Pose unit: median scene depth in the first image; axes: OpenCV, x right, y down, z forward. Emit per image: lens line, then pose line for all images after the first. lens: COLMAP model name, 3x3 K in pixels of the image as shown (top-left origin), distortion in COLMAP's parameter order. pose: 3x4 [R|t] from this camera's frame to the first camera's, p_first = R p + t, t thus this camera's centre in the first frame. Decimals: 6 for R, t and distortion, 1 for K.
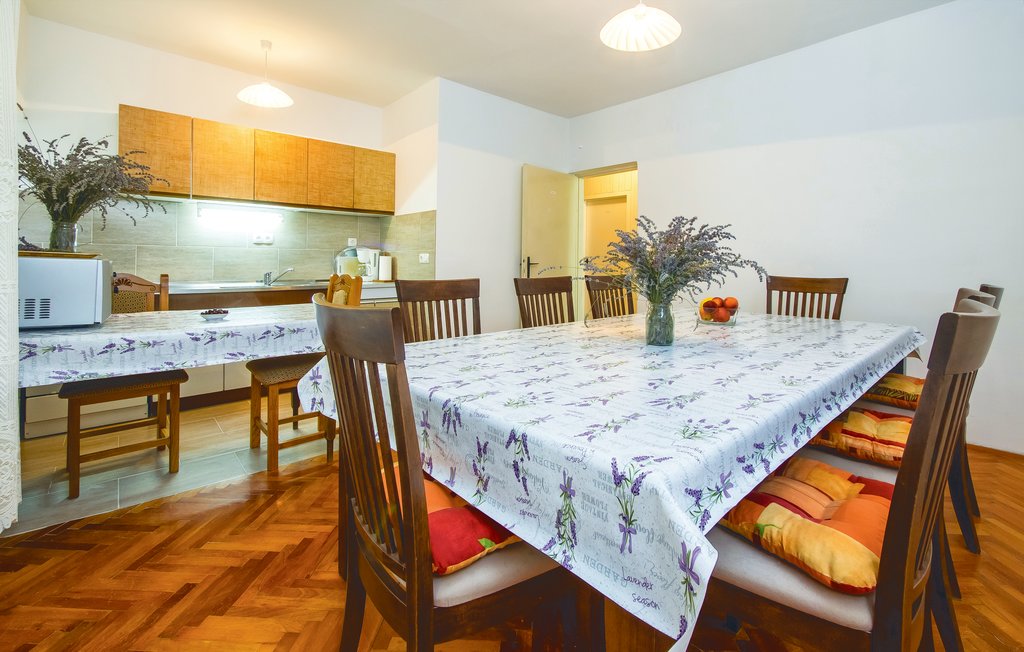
lens RADIAL K [[499.4, 0, 512.0], [0, 499.4, 326.0], [0, 0, 1]] dist [0.001128, 0.000285]
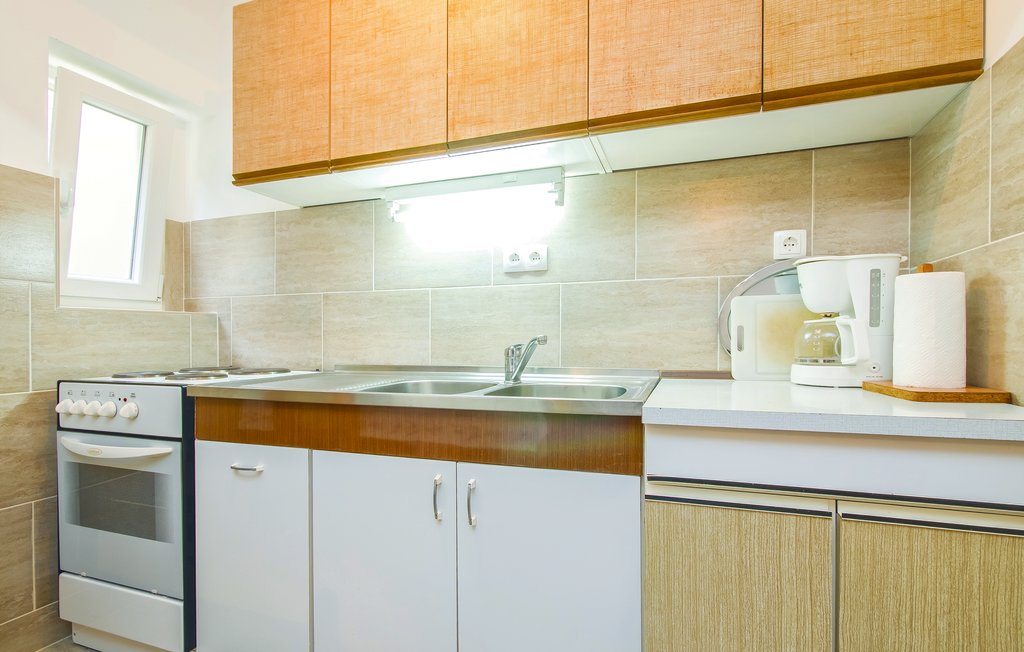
lens RADIAL K [[499.4, 0, 512.0], [0, 499.4, 326.0], [0, 0, 1]] dist [0.001128, 0.000285]
pose [[0.512684, -0.033799, -0.857912, -0.176960], [-0.106329, 0.989033, -0.102506, -0.084482], [0.851968, 0.143774, 0.503468, 0.812884]]
